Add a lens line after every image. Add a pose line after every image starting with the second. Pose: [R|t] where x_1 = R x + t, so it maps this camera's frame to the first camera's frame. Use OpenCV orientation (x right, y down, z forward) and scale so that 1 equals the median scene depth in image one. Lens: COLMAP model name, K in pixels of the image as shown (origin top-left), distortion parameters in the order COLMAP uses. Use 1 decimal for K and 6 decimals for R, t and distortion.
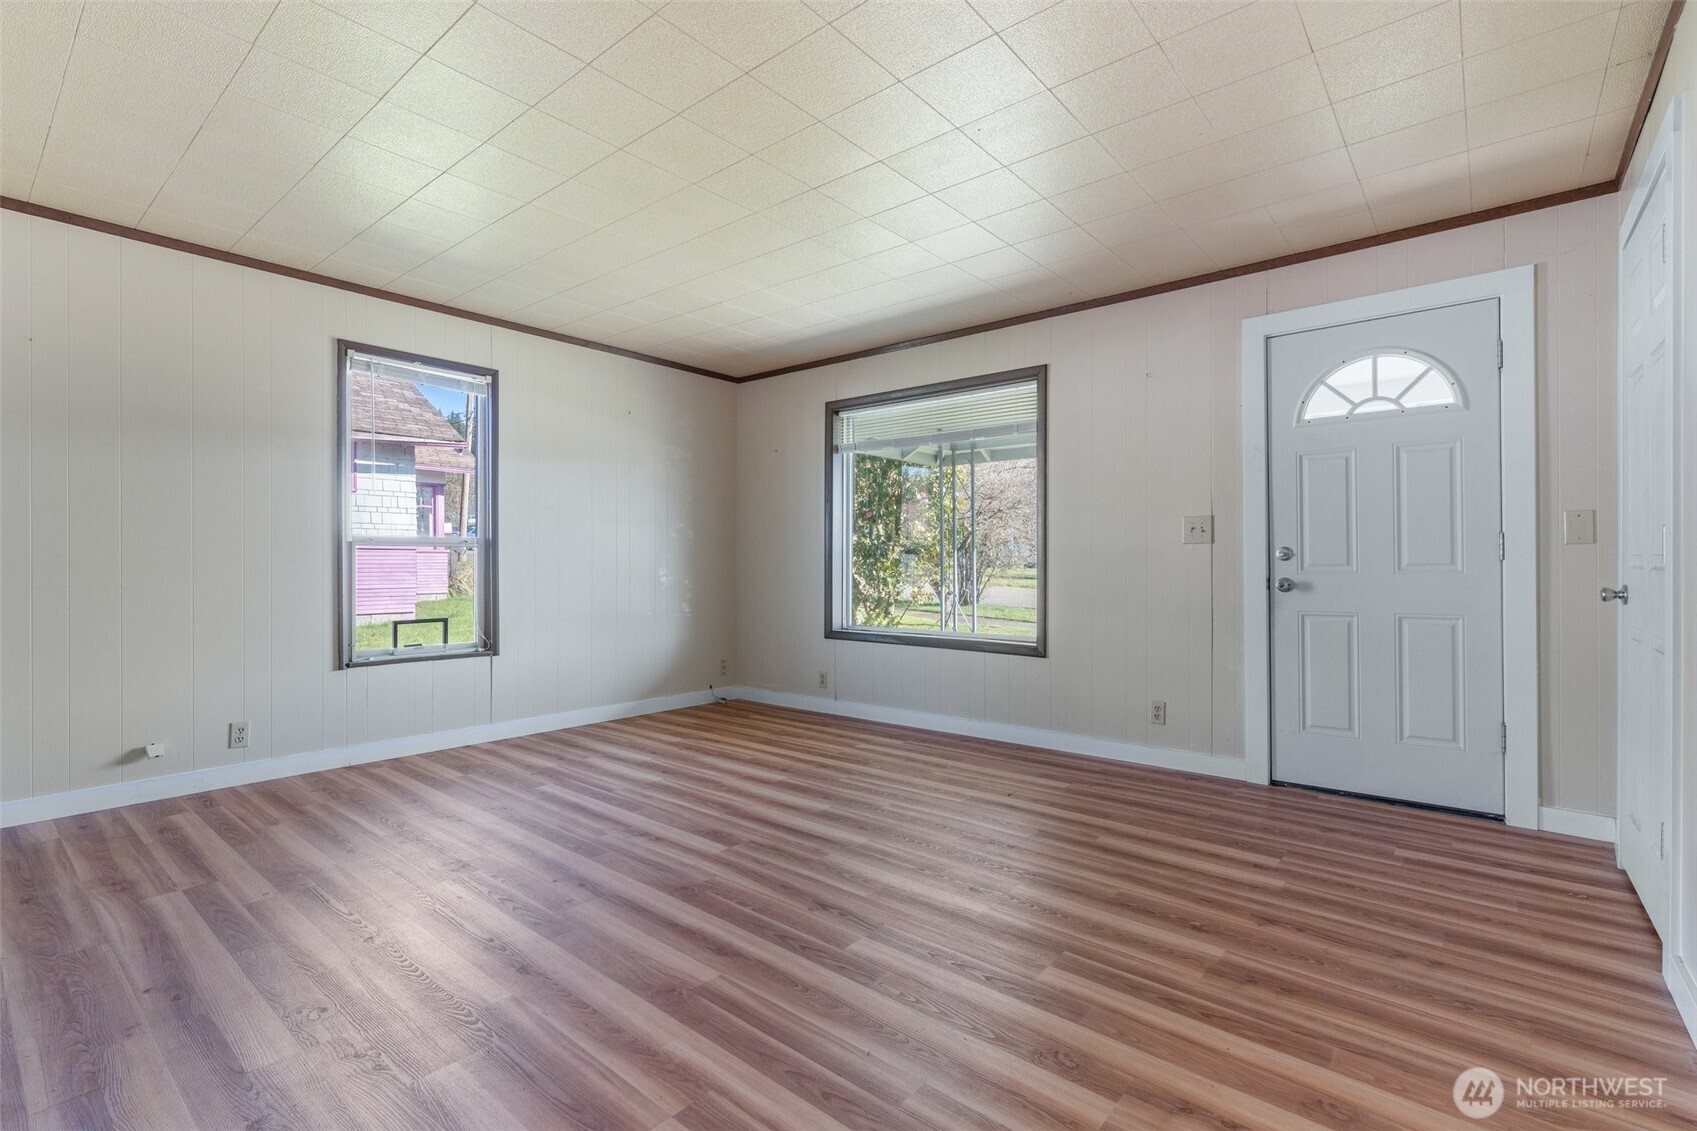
lens RADIAL K [[787.3, 0, 848.5], [0, 787.3, 565.5], [0, 0, 1]] dist [-0.002243, -0.000396]
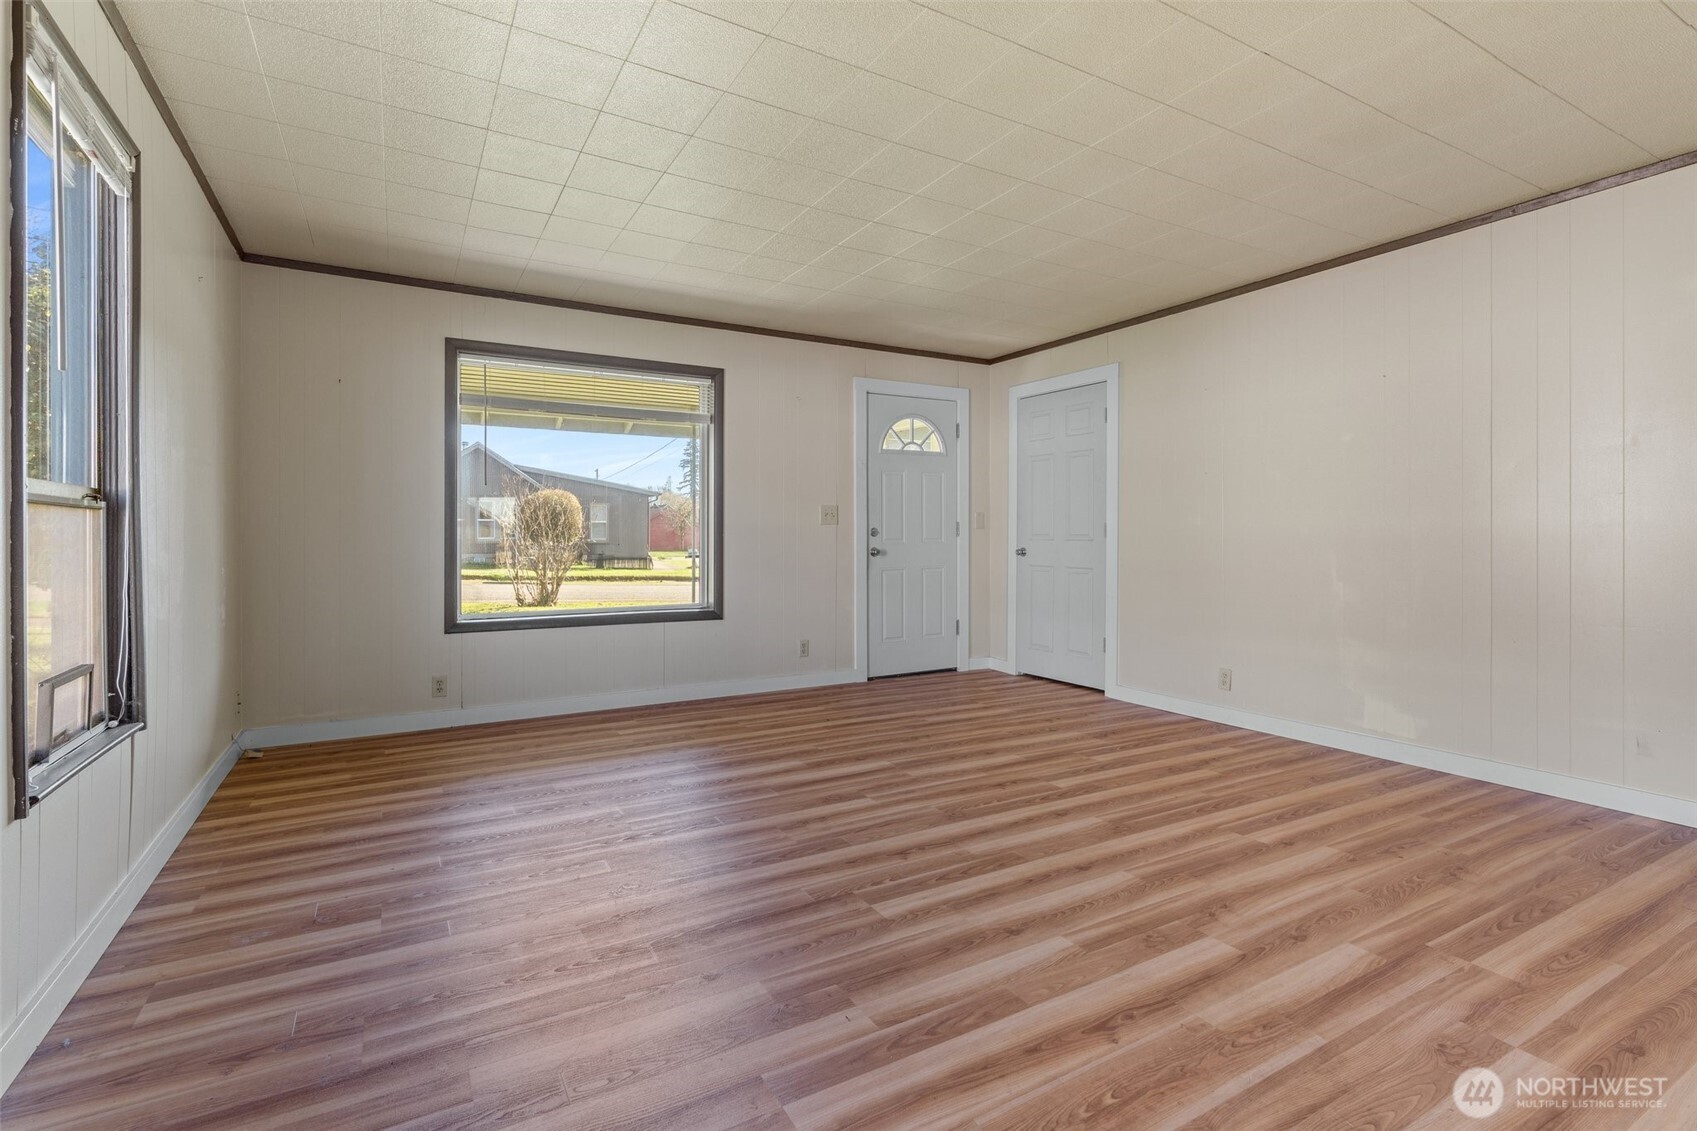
lens RADIAL K [[797.0, 0, 843.5], [0, 797.0, 538.1], [0, 0, 1]] dist [-0.005496, -0.000619]
pose [[0.334492, -0.003295, 0.942393, -1.048807], [0.002836, 0.999993, 0.002490, -0.007926], [-0.942394, 0.001840, 0.334499, 0.566404]]
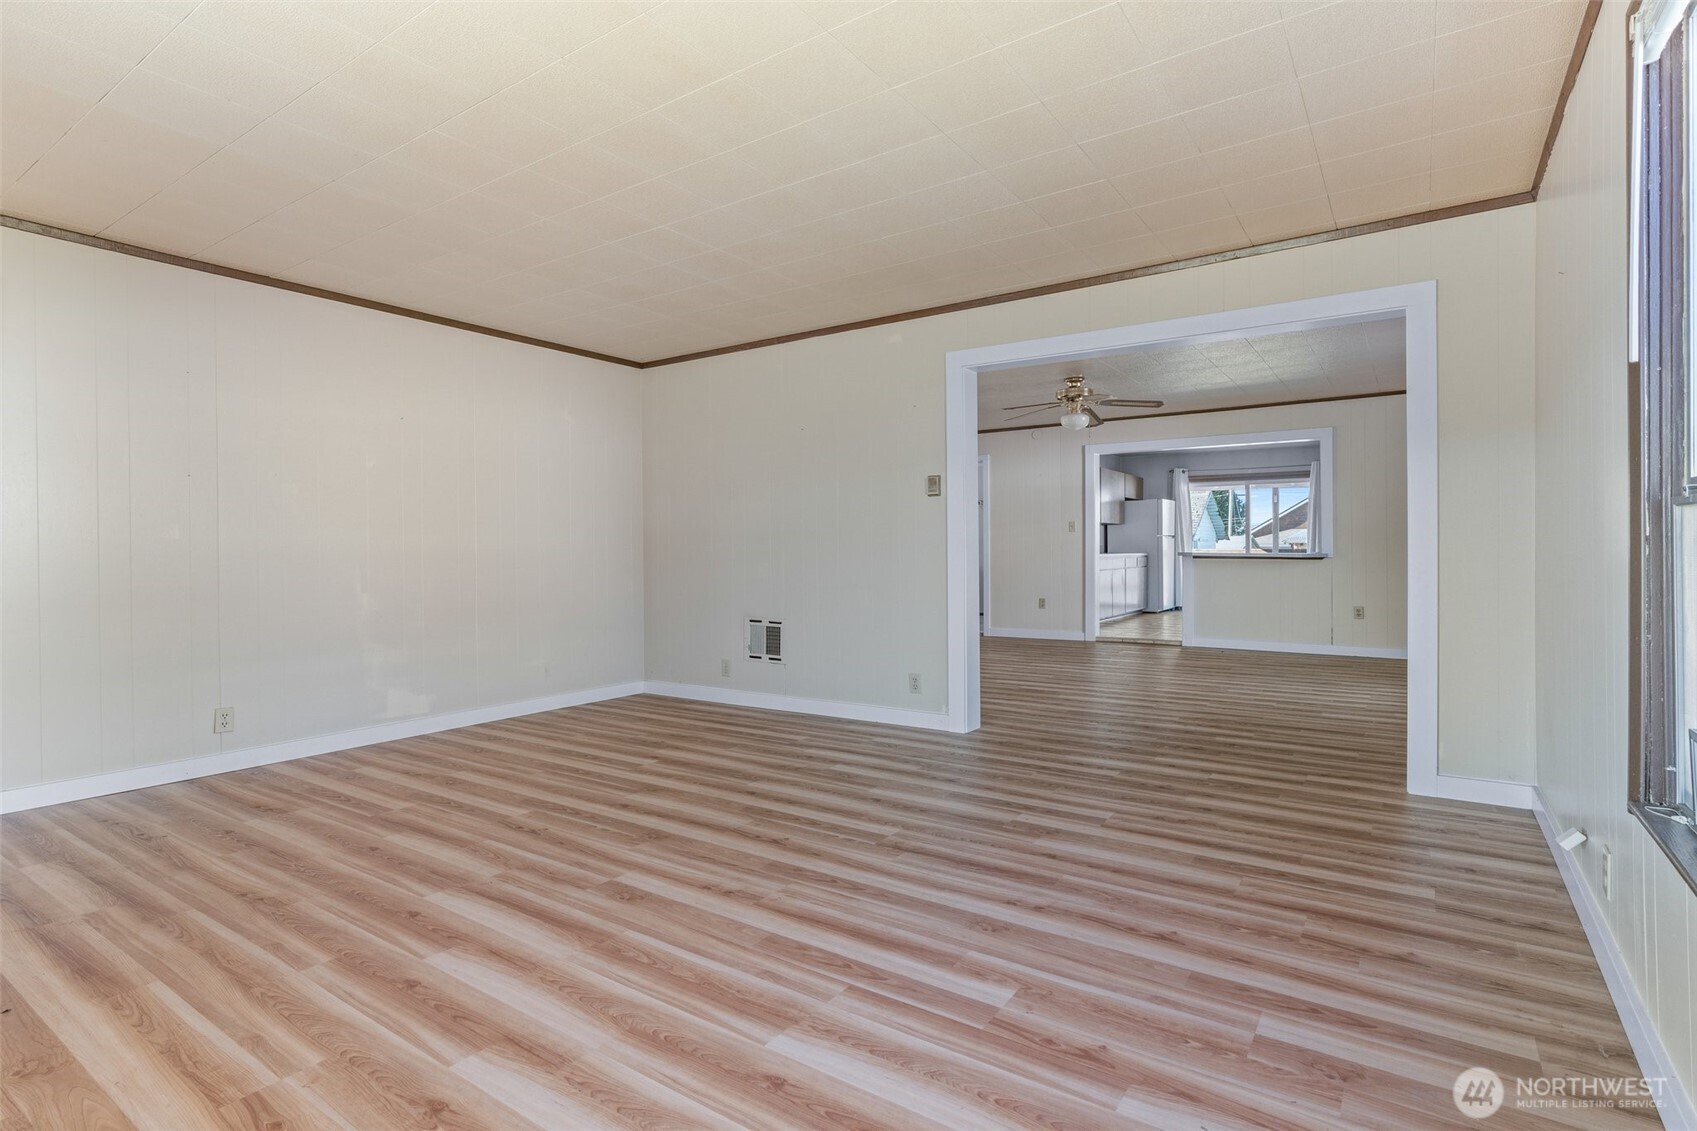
lens RADIAL K [[820.9, 0, 848.5], [0, 820.9, 565.5], [0, 0, 1]] dist [-0.001407, -0.000148]
pose [[-0.994341, 0.006479, -0.106033, -0.263817], [0.003841, 0.999679, 0.025057, 0.010606], [0.106161, 0.024508, -0.994047, 1.606720]]
